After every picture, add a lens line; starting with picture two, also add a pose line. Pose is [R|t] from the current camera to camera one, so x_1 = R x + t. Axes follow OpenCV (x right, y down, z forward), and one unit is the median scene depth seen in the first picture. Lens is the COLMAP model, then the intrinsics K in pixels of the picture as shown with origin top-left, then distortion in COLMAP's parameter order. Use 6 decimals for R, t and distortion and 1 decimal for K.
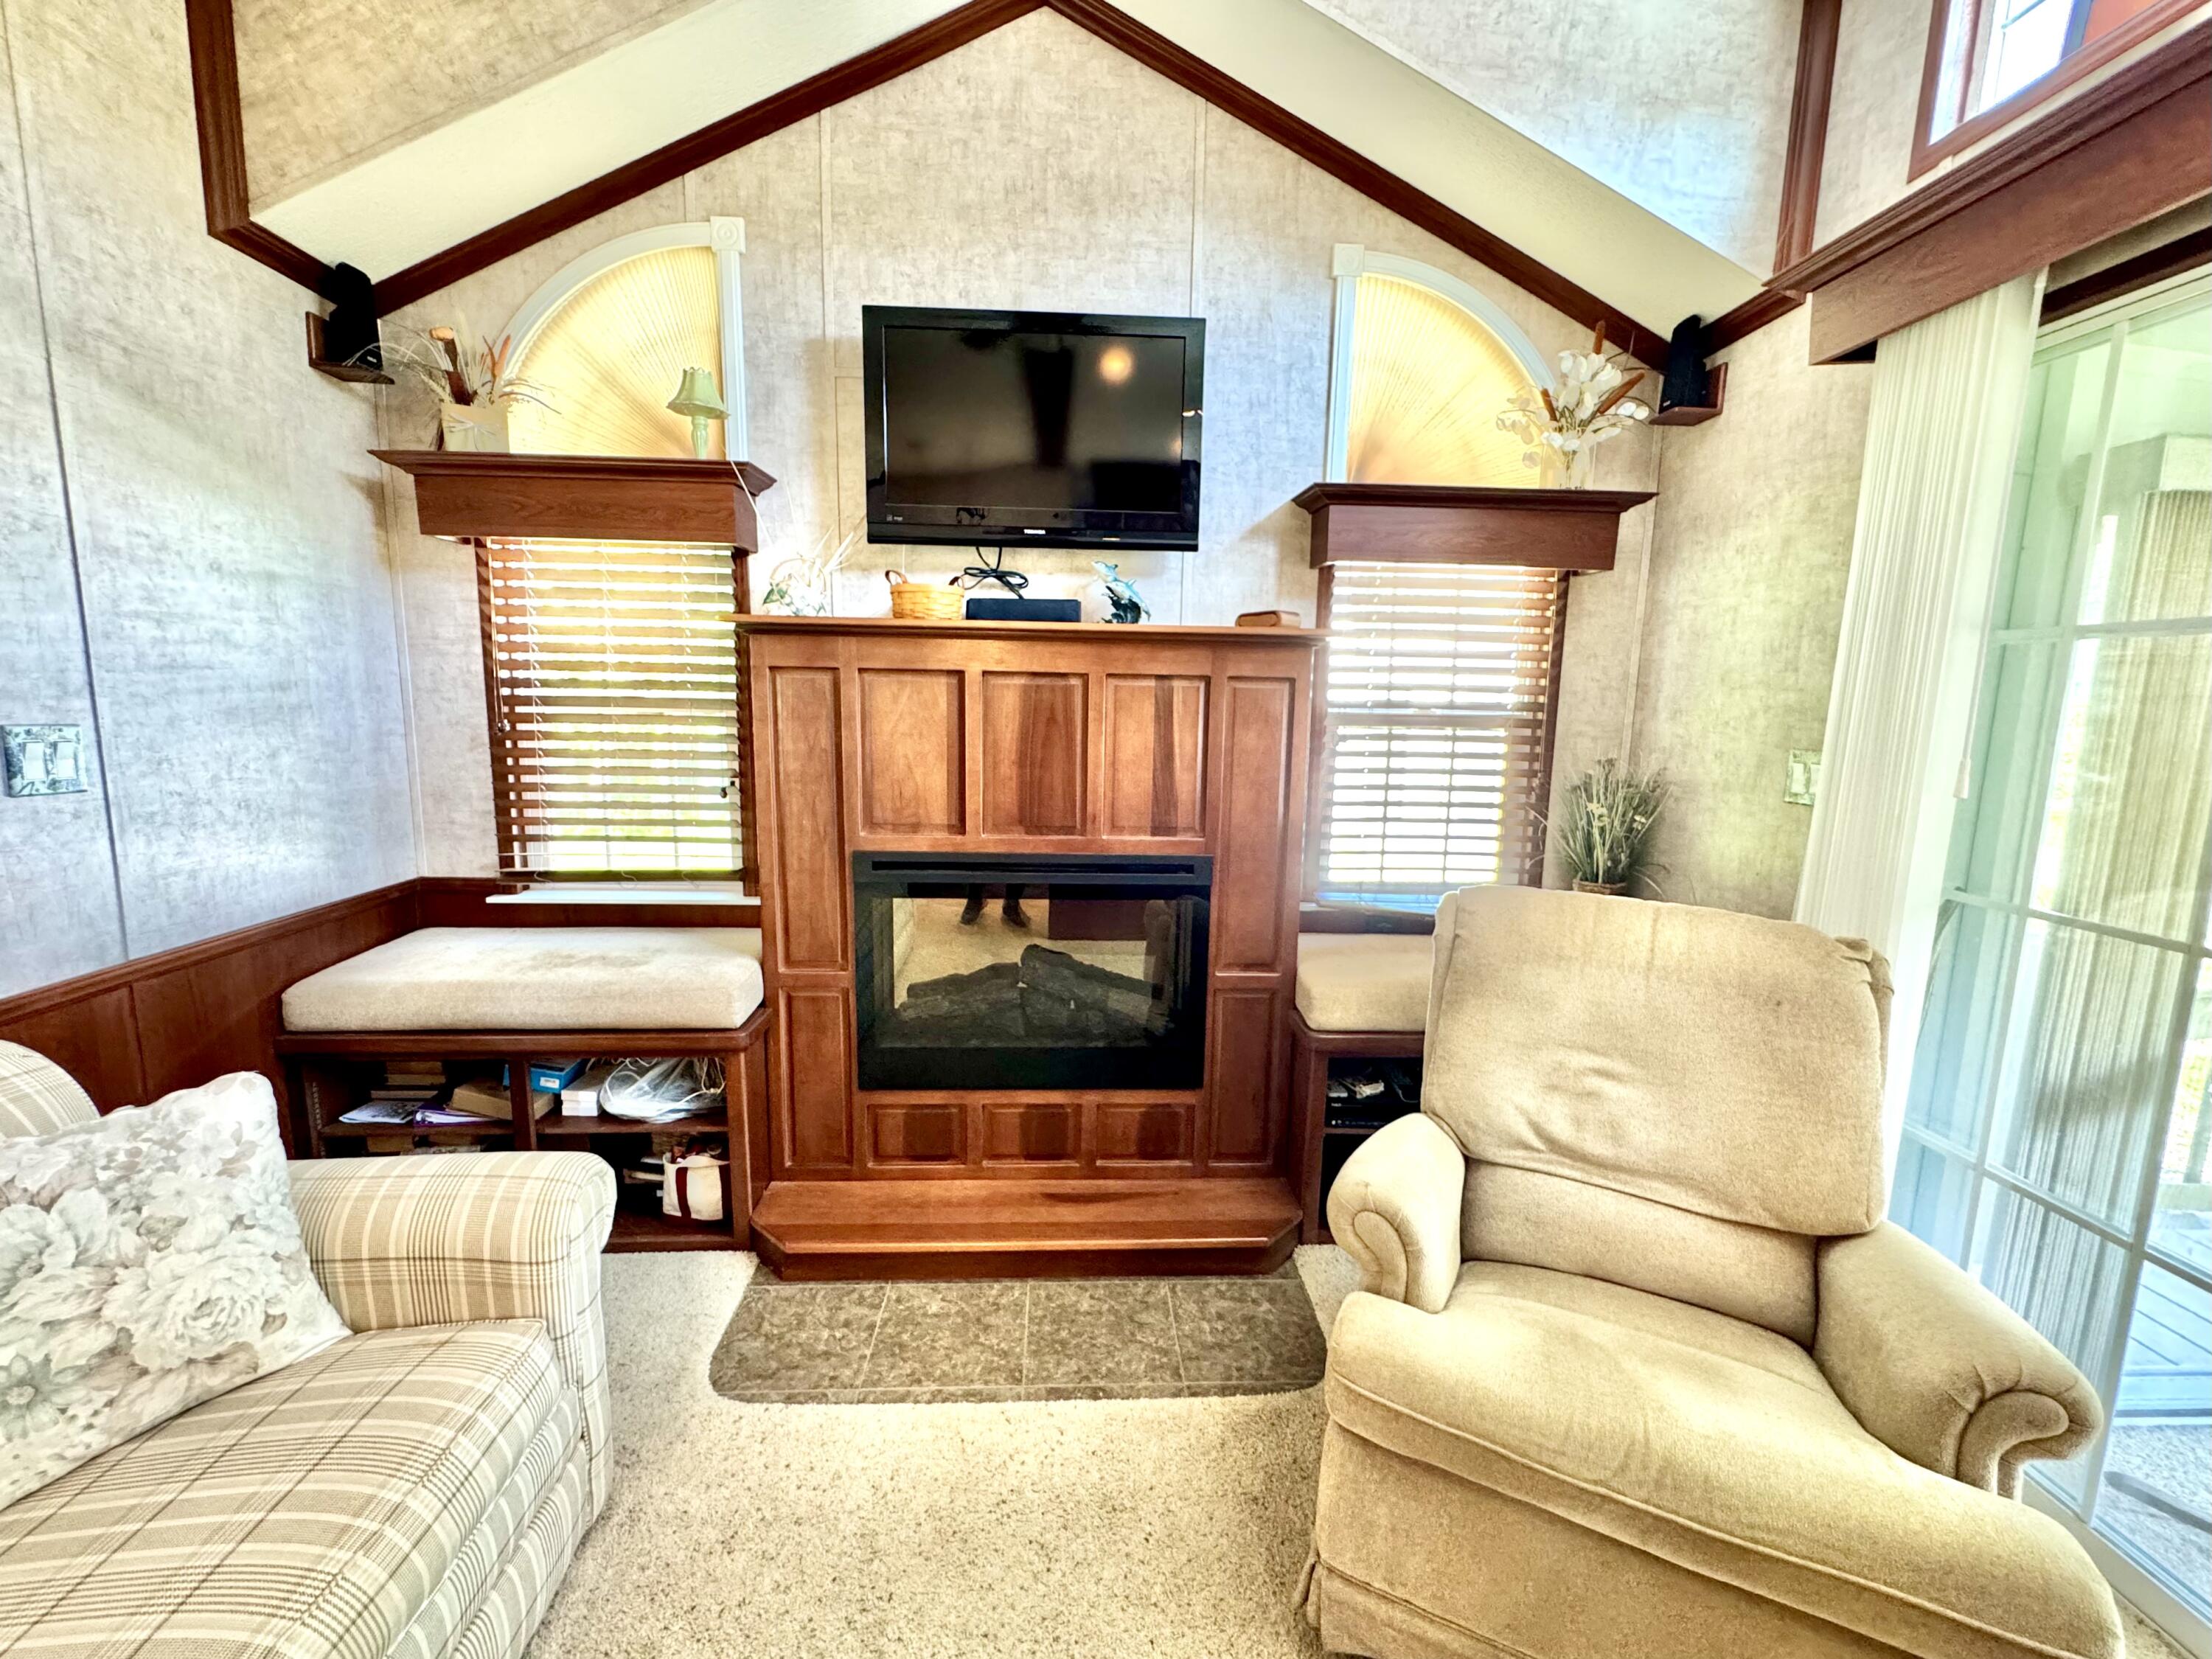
lens RADIAL K [[889.9, 0, 1123.3], [0, 889.9, 831.7], [0, 0, 1]] dist [-0.003501, 0.000480]
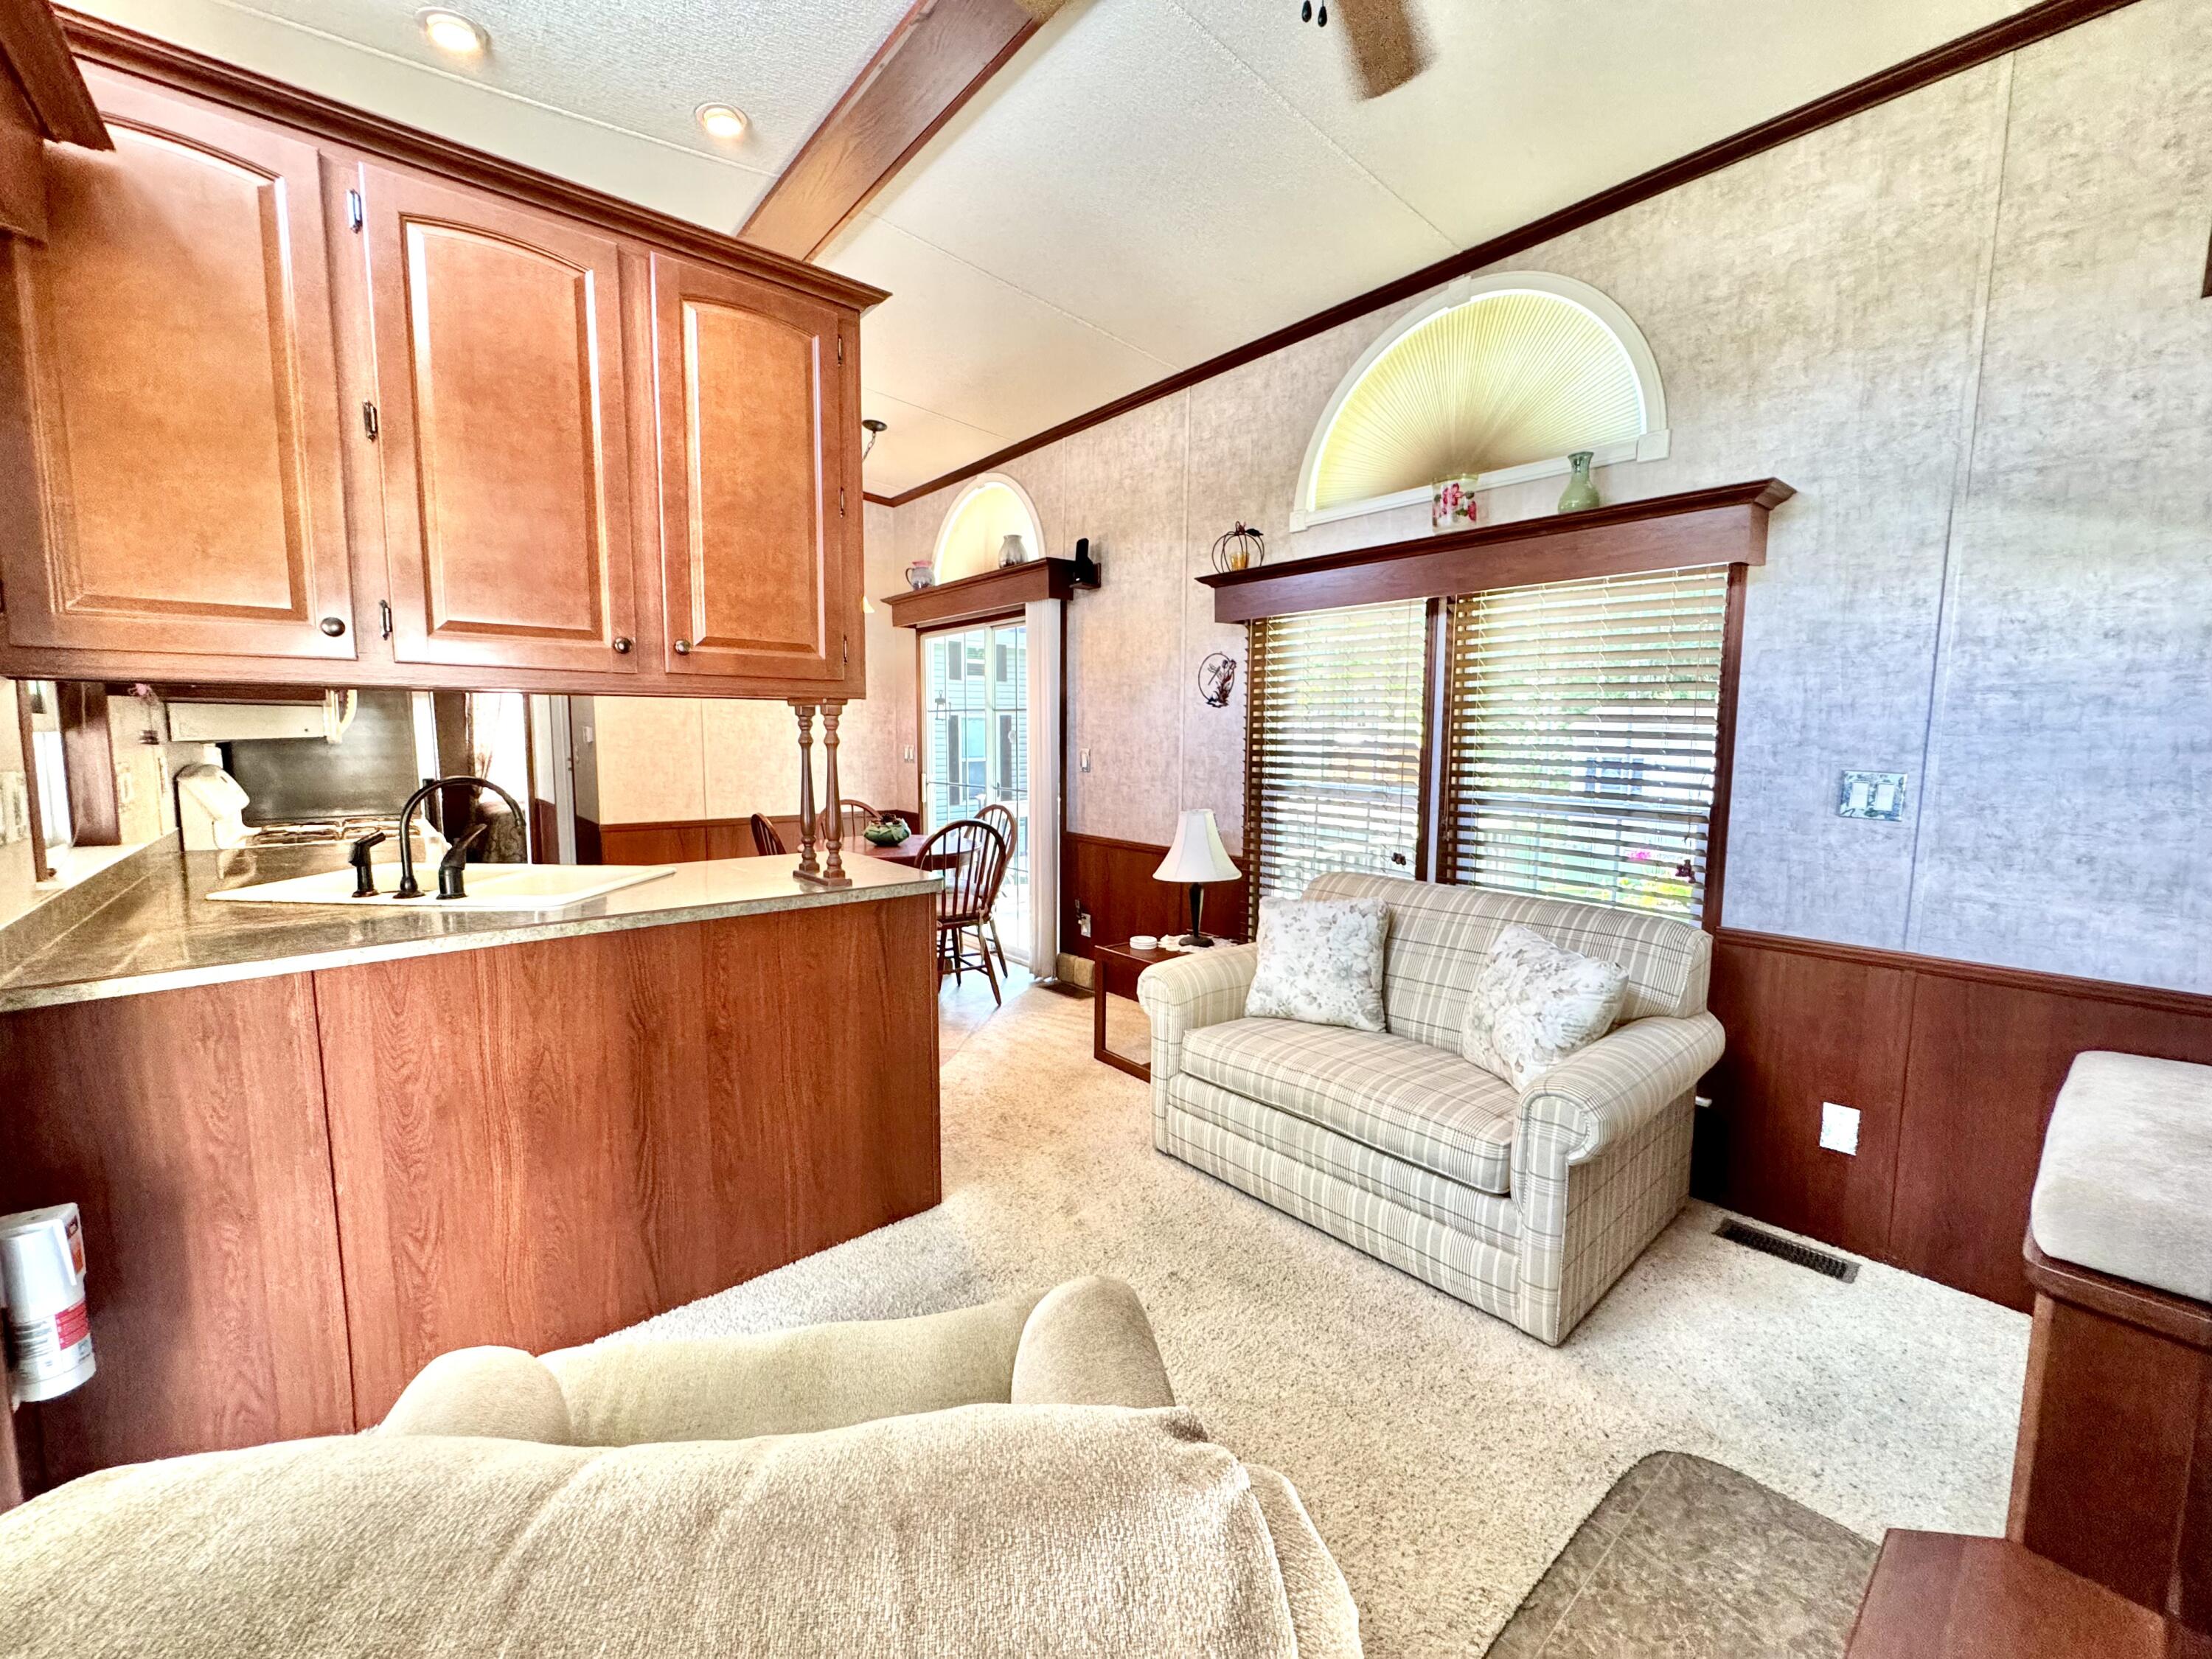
lens RADIAL K [[889.9, 0, 1137.4], [0, 889.9, 841.0], [0, 0, 1]] dist [-0.003501, 0.000480]
pose [[-0.784002, 0.046166, -0.619040, 0.452198], [-0.116010, 0.968765, 0.219172, -0.130364], [0.609822, 0.243646, -0.754158, 0.952980]]
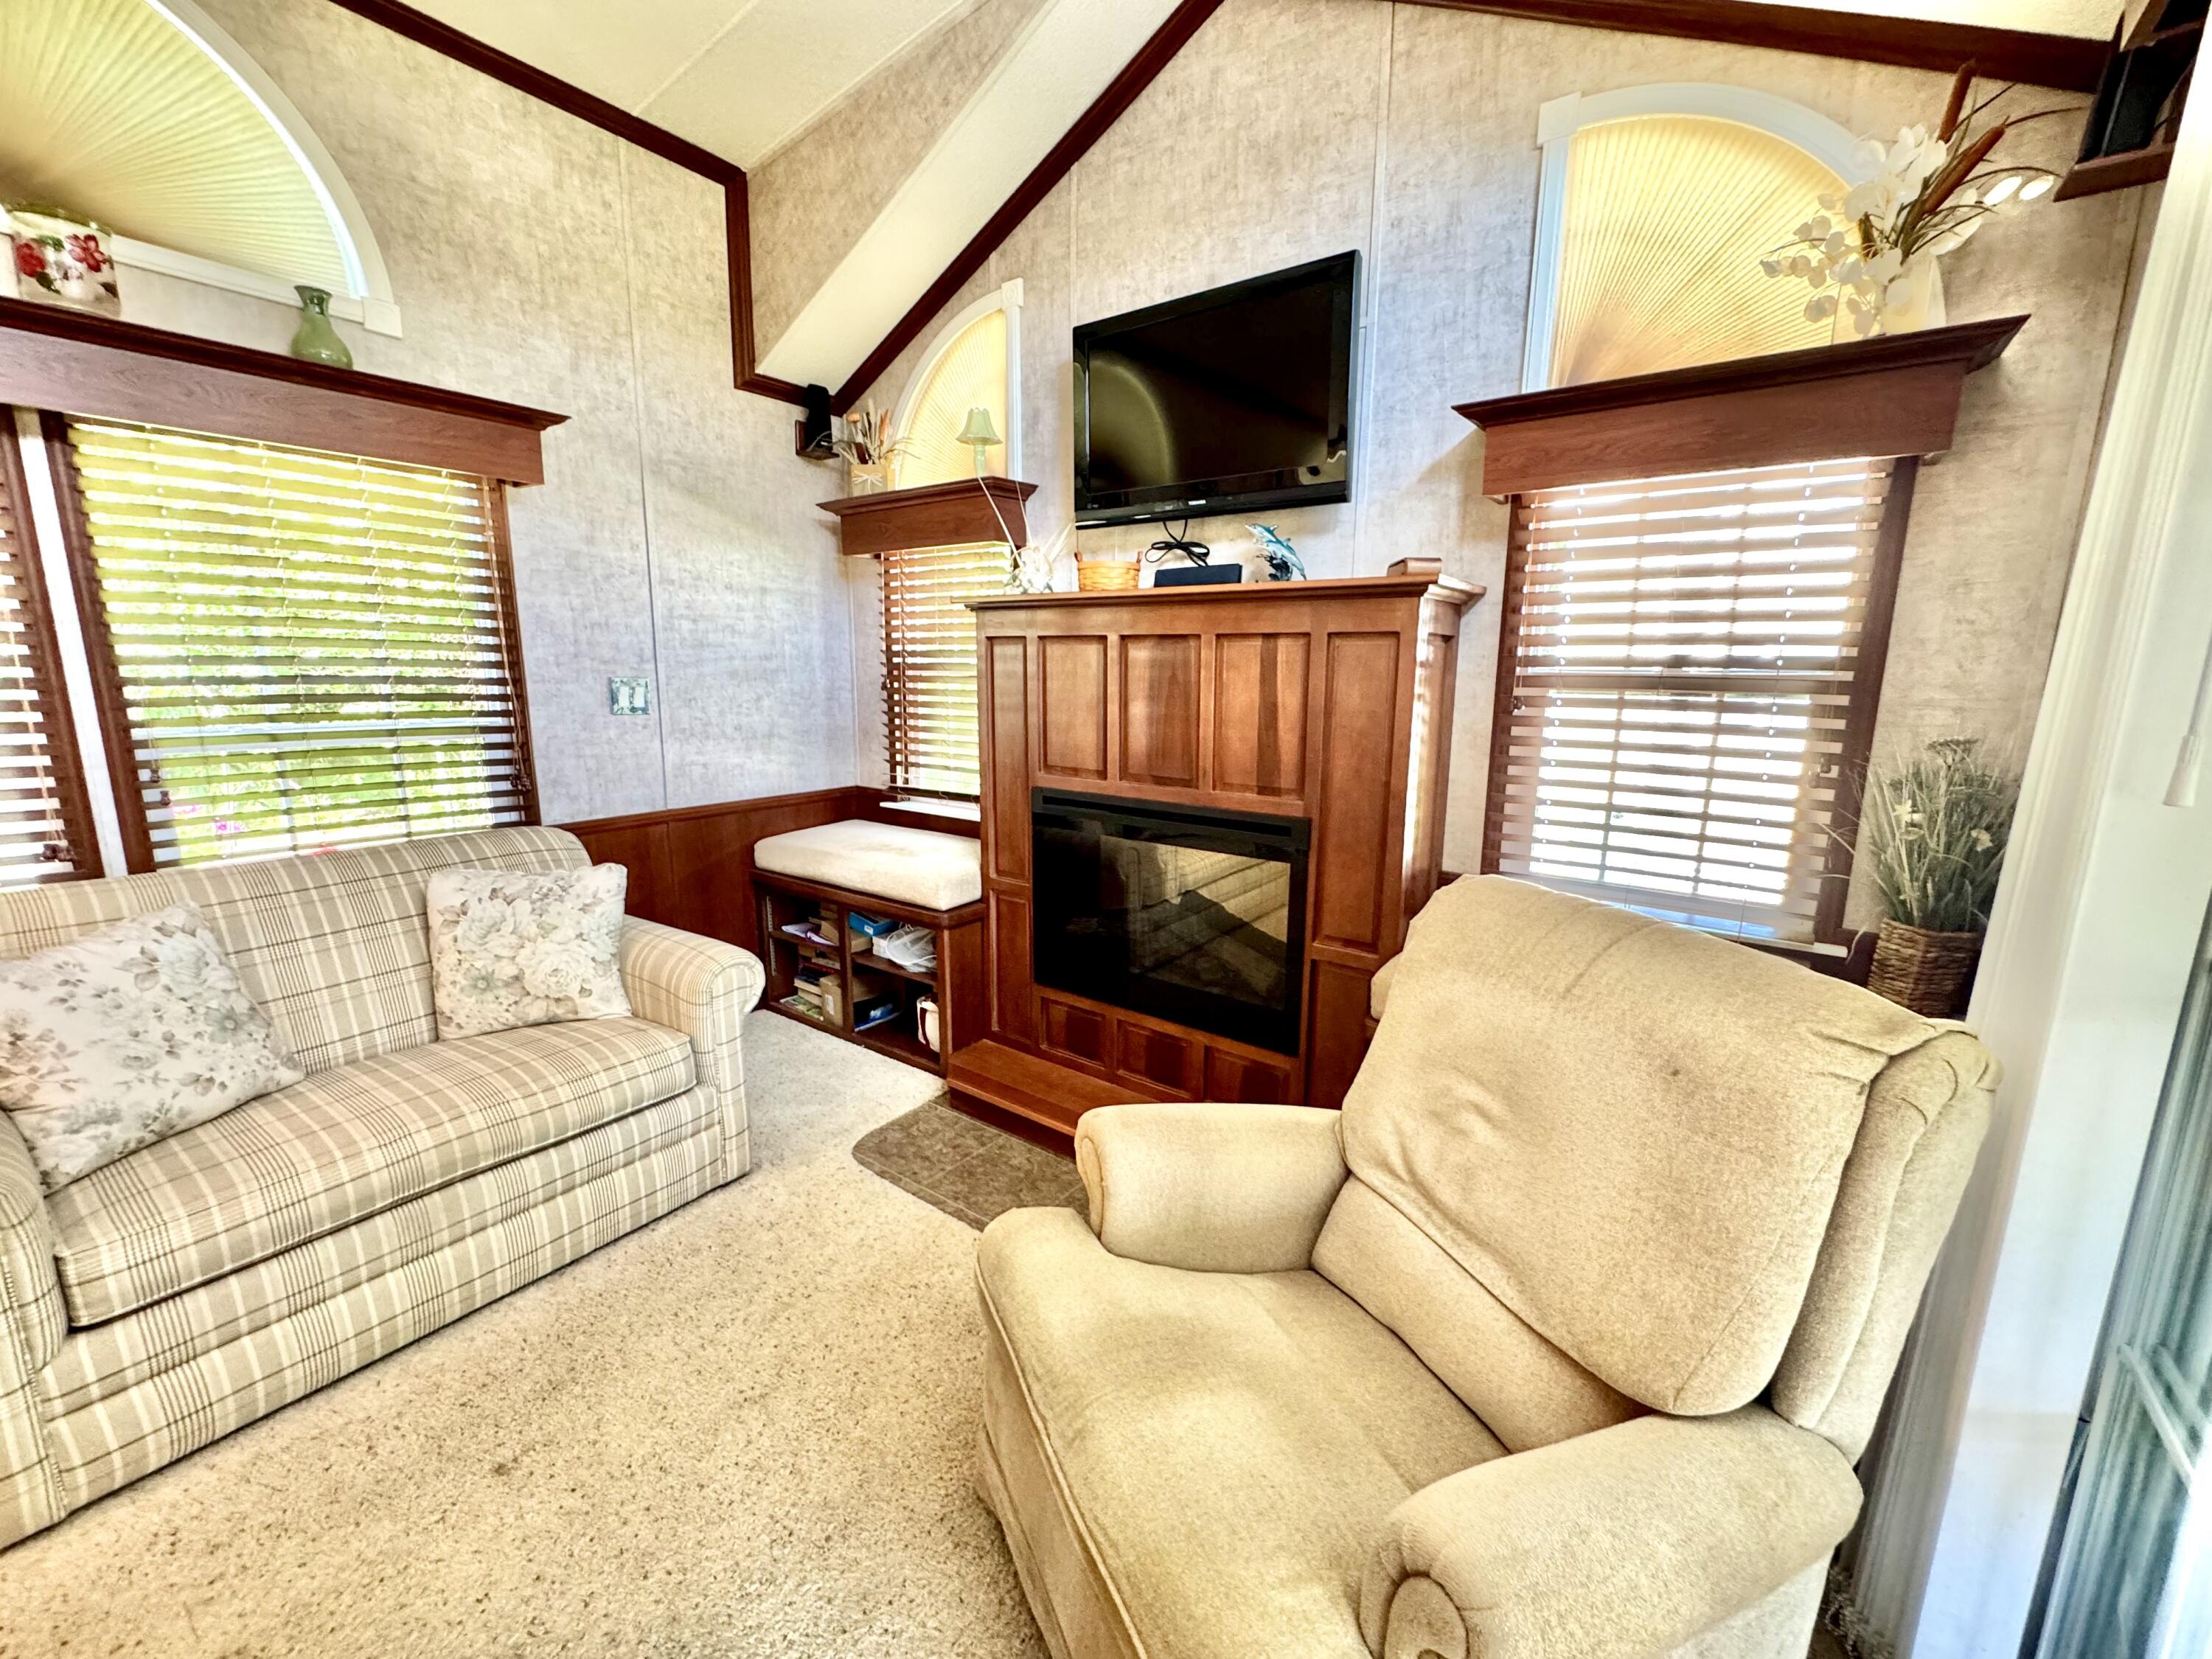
lens RADIAL K [[889.9, 0, 1115.5], [0, 889.9, 829.5], [0, 0, 1]] dist [-0.003501, 0.000480]
pose [[0.775894, 0.105263, -0.622019, 0.546259], [-0.089125, 0.994382, 0.057104, 0.000617], [0.624536, 0.011131, 0.780917, 0.115569]]
